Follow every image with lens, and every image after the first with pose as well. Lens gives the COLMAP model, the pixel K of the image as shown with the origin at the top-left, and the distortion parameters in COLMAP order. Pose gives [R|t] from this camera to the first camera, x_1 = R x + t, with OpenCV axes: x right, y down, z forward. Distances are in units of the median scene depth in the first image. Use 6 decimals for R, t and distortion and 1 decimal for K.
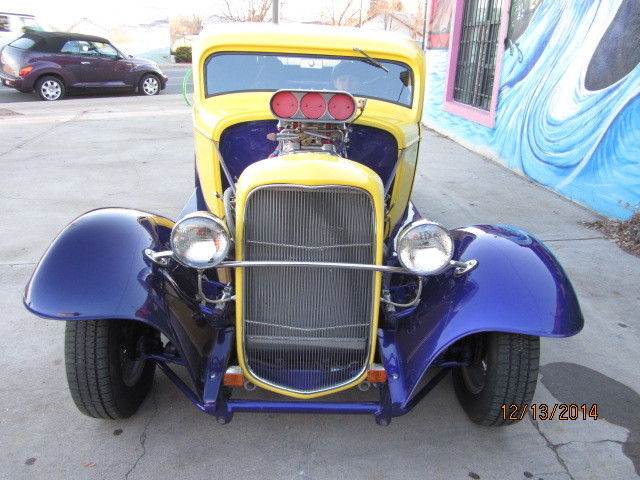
lens RADIAL K [[533.9, 0, 319.0], [0, 533.9, 237.8], [0, 0, 1]] dist [-0.032867, 0.008966]
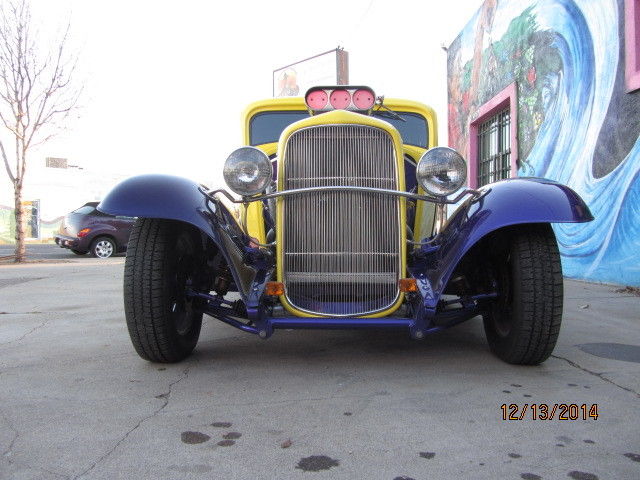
lens RADIAL K [[532.2, 0, 320.0], [0, 532.2, 240.0], [0, 0, 1]] dist [-0.038681, 0.018716]
pose [[0.997629, -0.039491, -0.056362, -0.001149], [0.018829, 0.944355, -0.328390, 0.174635], [0.066194, 0.326550, 0.942859, -0.014560]]
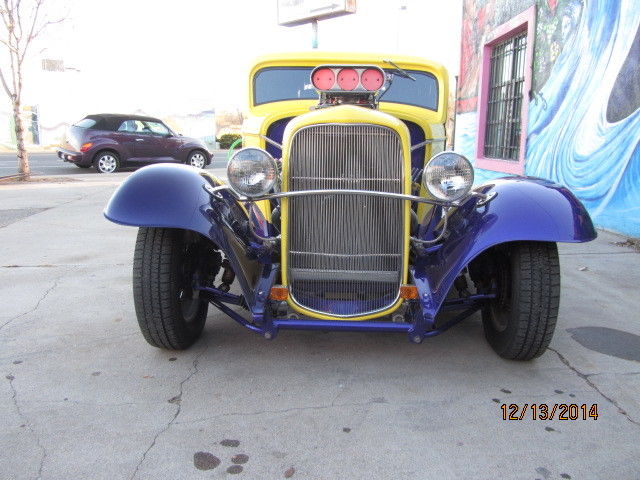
lens RADIAL K [[532.2, 0, 320.0], [0, 532.2, 240.0], [0, 0, 1]] dist [-0.038681, 0.018716]
pose [[0.997596, -0.011609, -0.068321, 0.000822], [0.000860, 0.987867, -0.155301, 0.108230], [0.069294, 0.154869, 0.985502, -0.036029]]
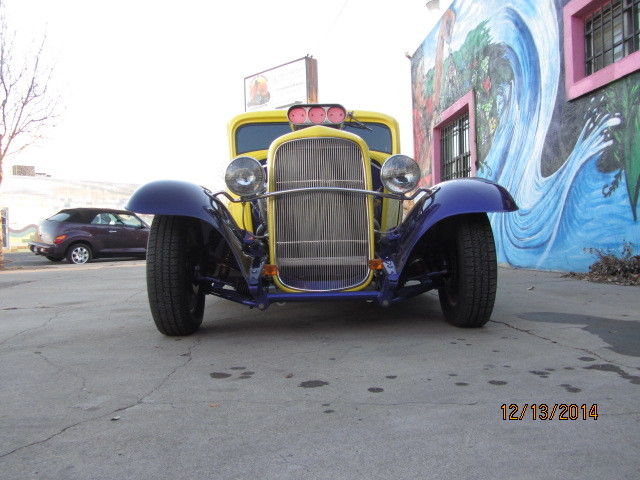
lens RADIAL K [[532.2, 0, 320.0], [0, 532.2, 240.0], [0, 0, 1]] dist [-0.038681, 0.018716]
pose [[0.998046, -0.062451, -0.002230, -0.008598], [0.058169, 0.941473, -0.332032, 0.214753], [0.022835, 0.331253, 0.943266, -0.098003]]
